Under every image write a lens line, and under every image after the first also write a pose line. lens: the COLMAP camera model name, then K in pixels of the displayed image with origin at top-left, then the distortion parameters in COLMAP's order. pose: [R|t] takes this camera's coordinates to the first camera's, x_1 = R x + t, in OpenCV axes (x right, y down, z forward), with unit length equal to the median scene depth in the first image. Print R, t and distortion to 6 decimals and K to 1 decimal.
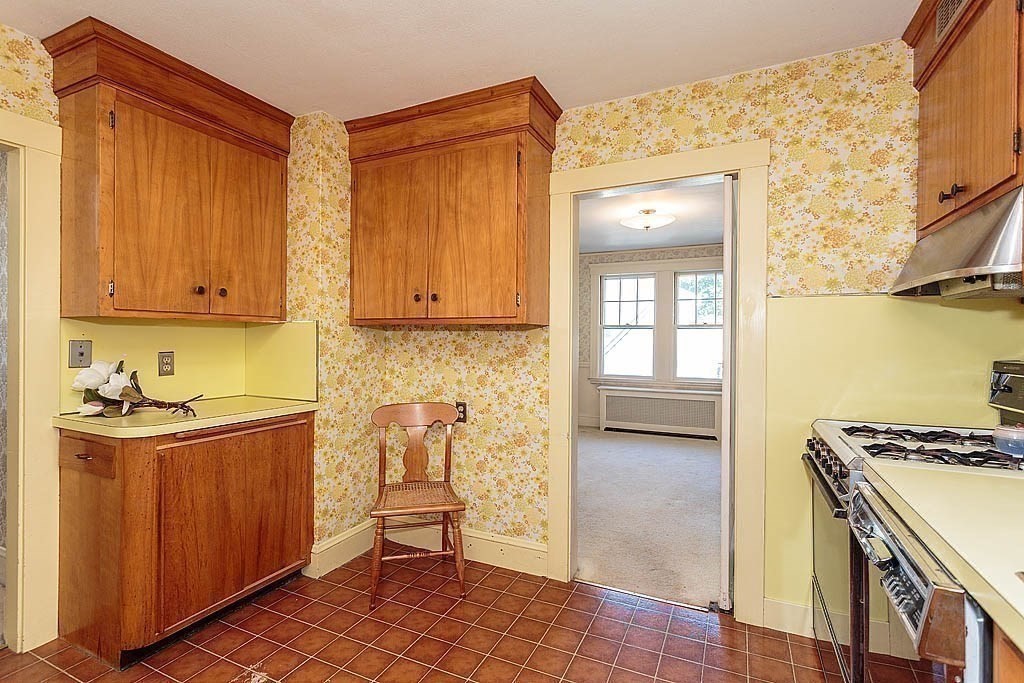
lens RADIAL K [[484.3, 0, 505.3], [0, 484.3, 341.4], [0, 0, 1]] dist [0.003471, 0.000873]
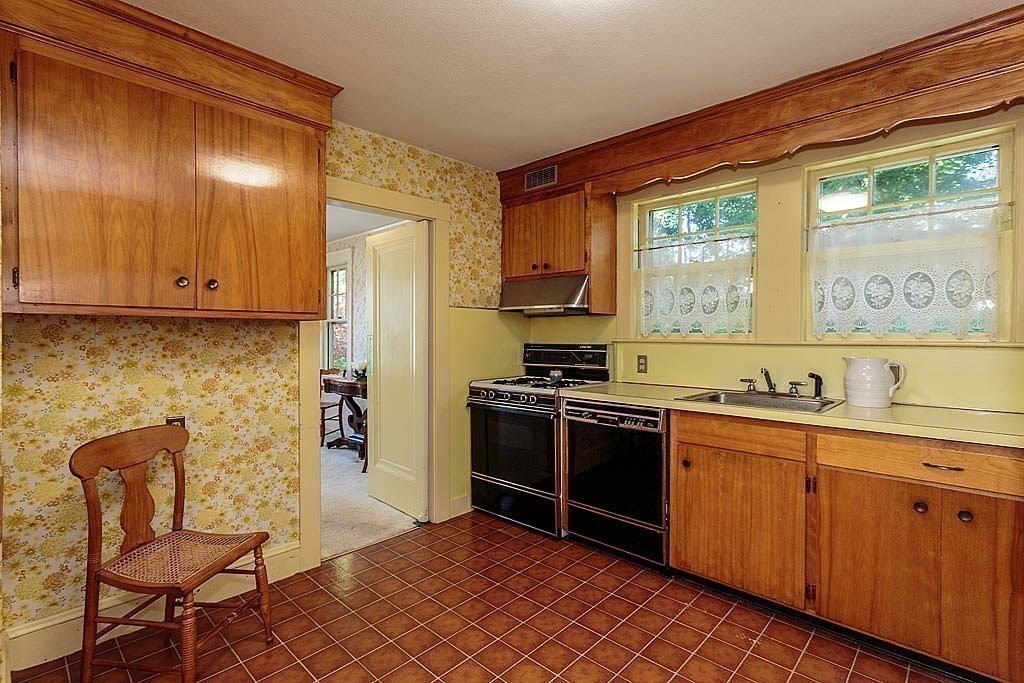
lens RADIAL K [[484.3, 0, 505.3], [0, 484.3, 341.4], [0, 0, 1]] dist [0.003471, 0.000873]
pose [[0.318668, -0.021181, 0.947630, -0.718203], [0.007023, 0.999776, 0.019985, -0.008178], [-0.947841, 0.000287, 0.318745, 0.274542]]
